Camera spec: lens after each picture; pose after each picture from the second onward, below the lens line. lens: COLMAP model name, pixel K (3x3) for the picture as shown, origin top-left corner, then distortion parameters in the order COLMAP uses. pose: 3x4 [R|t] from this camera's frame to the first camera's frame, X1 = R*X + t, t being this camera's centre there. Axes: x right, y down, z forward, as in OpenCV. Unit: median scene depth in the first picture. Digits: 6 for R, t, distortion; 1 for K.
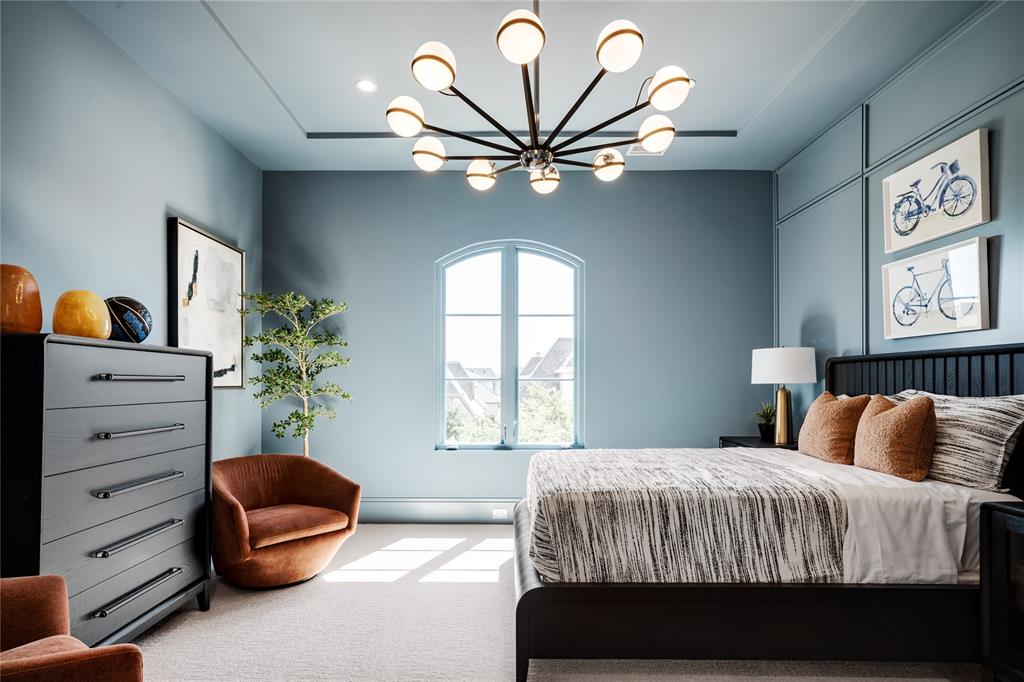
lens RADIAL K [[547.1, 0, 496.5], [0, 547.1, 386.3], [0, 0, 1]] dist [-0.015387, 0.017445]
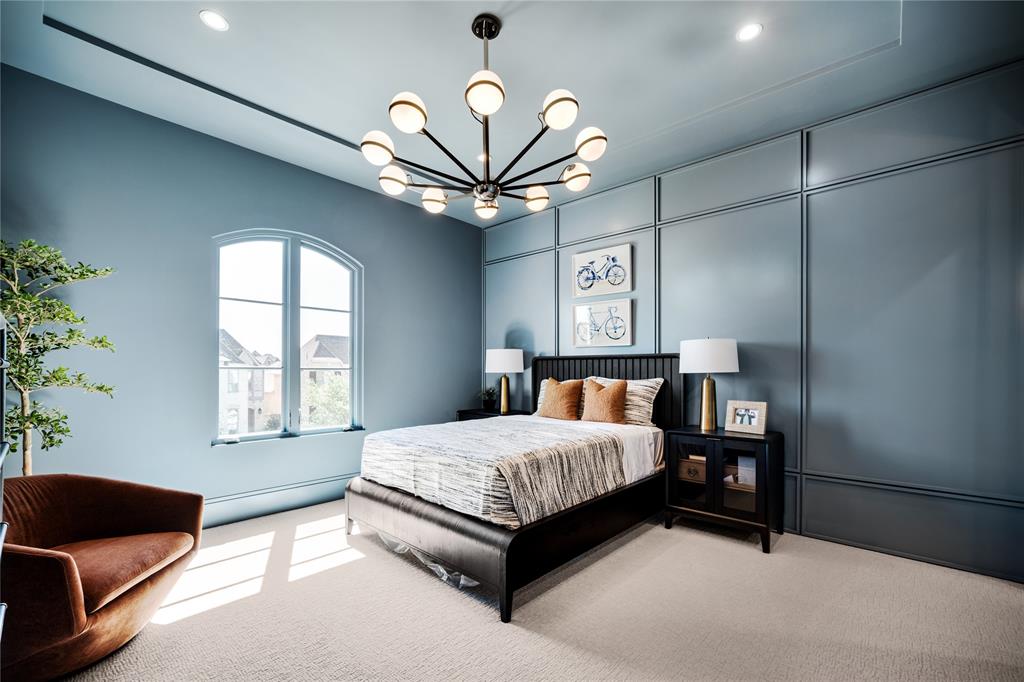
lens RADIAL K [[438.1, 0, 508.7], [0, 438.1, 369.2], [0, 0, 1]] dist [-0.001425, 0.000093]
pose [[0.669076, 0.005659, 0.743173, -0.513412], [0.001315, 0.999960, -0.008798, -0.004865], [-0.743193, 0.006863, 0.669042, 0.242088]]
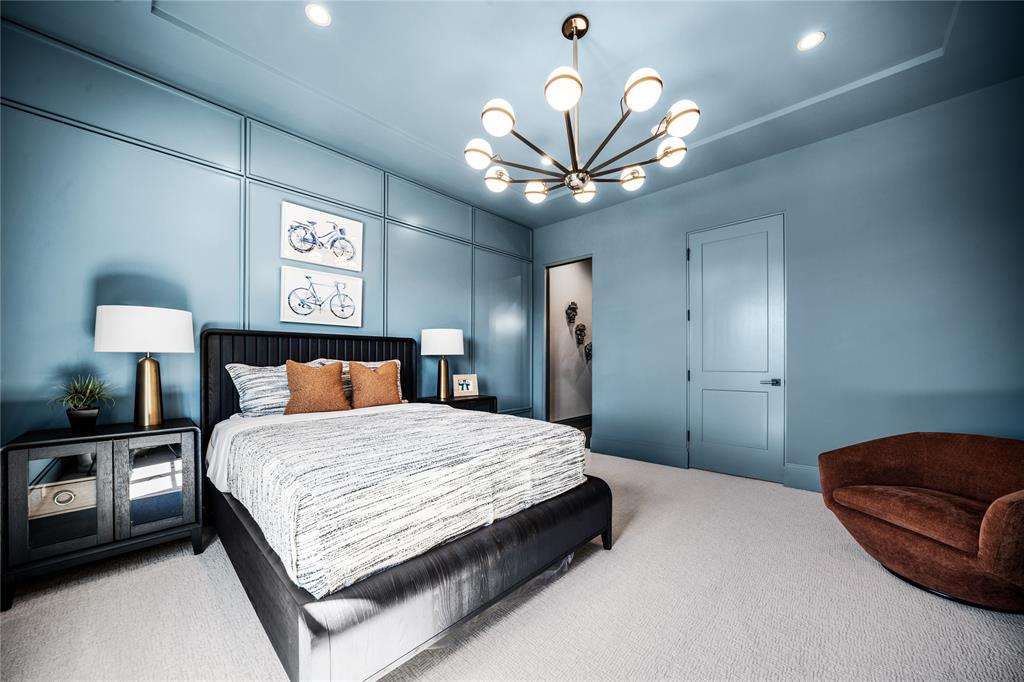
lens RADIAL K [[371.0, 0, 513.2], [0, 371.0, 358.8], [0, 0, 1]] dist [-0.001226, -0.000033]
pose [[-0.740671, 0.010172, 0.671791, -0.342770], [0.010529, 0.999938, -0.003533, 0.015853], [-0.671785, 0.004457, -0.740733, 1.435237]]
